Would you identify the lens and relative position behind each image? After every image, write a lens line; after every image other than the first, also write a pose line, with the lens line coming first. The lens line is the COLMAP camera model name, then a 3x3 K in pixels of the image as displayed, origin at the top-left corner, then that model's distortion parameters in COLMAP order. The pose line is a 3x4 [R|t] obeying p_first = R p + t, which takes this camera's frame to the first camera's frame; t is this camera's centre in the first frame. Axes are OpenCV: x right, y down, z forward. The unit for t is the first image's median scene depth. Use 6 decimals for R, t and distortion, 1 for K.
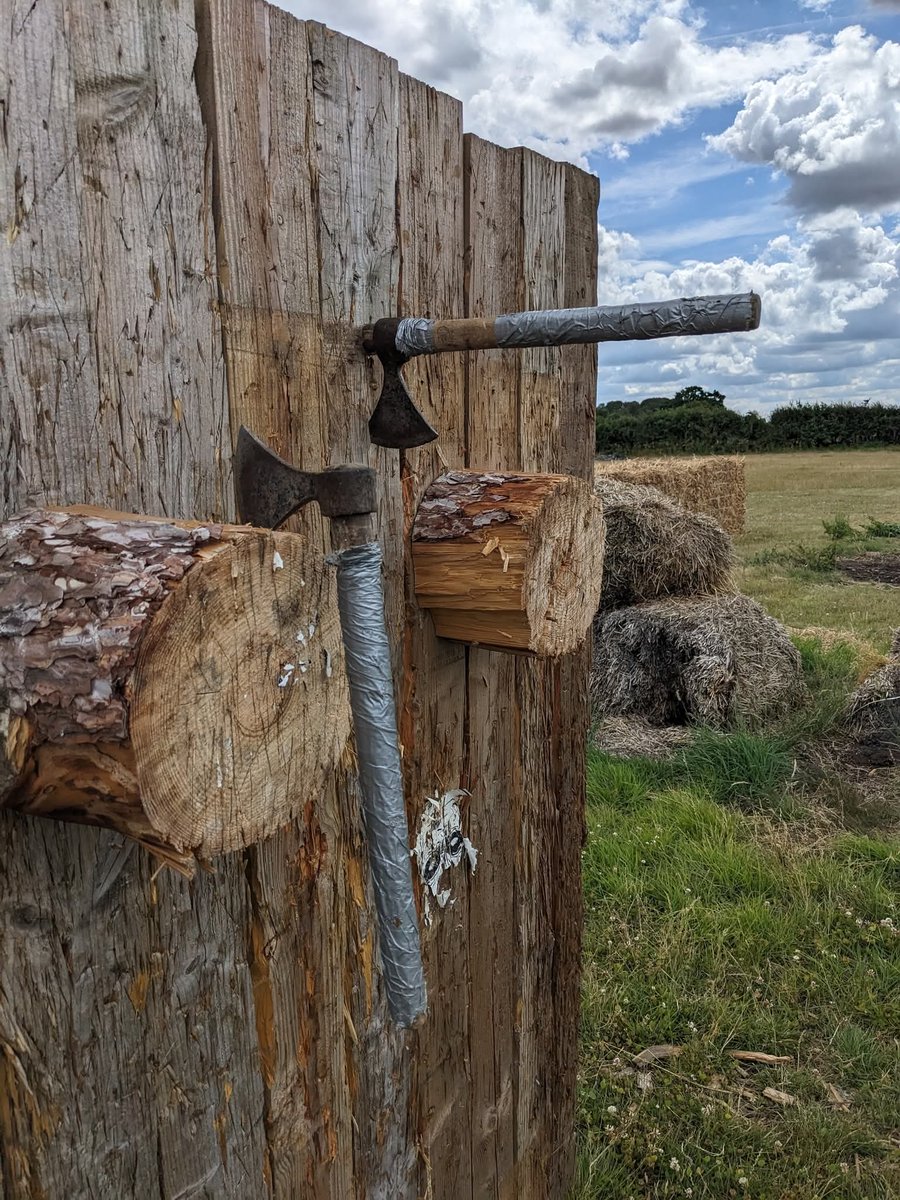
lens RADIAL K [[867.3, 0, 449.6], [0, 867.3, 603.8], [0, 0, 1]] dist [0.048877, -0.039925]
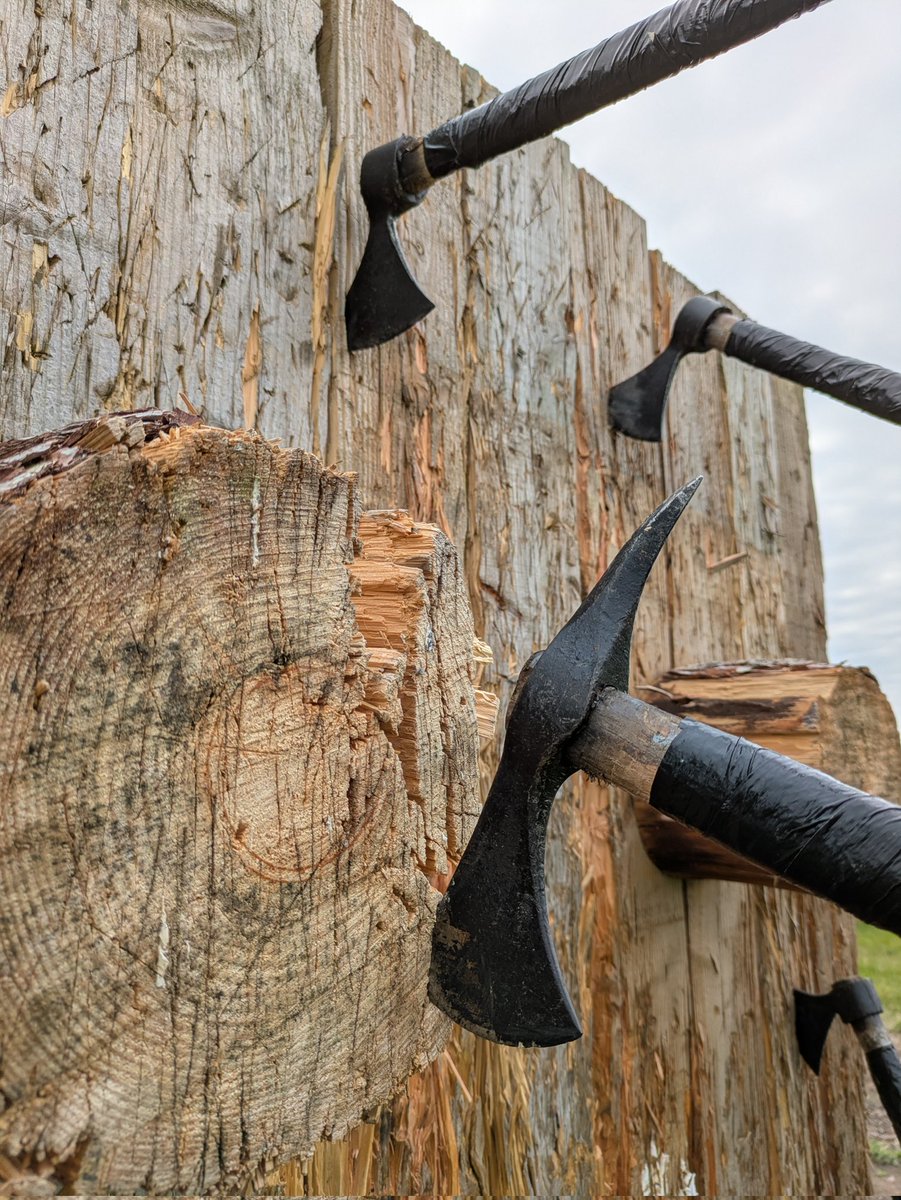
lens RADIAL K [[867.3, 0, 429.8], [0, 867.3, 615.7], [0, 0, 1]] dist [0.048877, -0.039925]
pose [[0.977054, -0.038797, -0.209431, -0.043126], [-0.035134, 0.940444, -0.338128, 0.139775], [0.210076, 0.337727, 0.917501, 0.465414]]
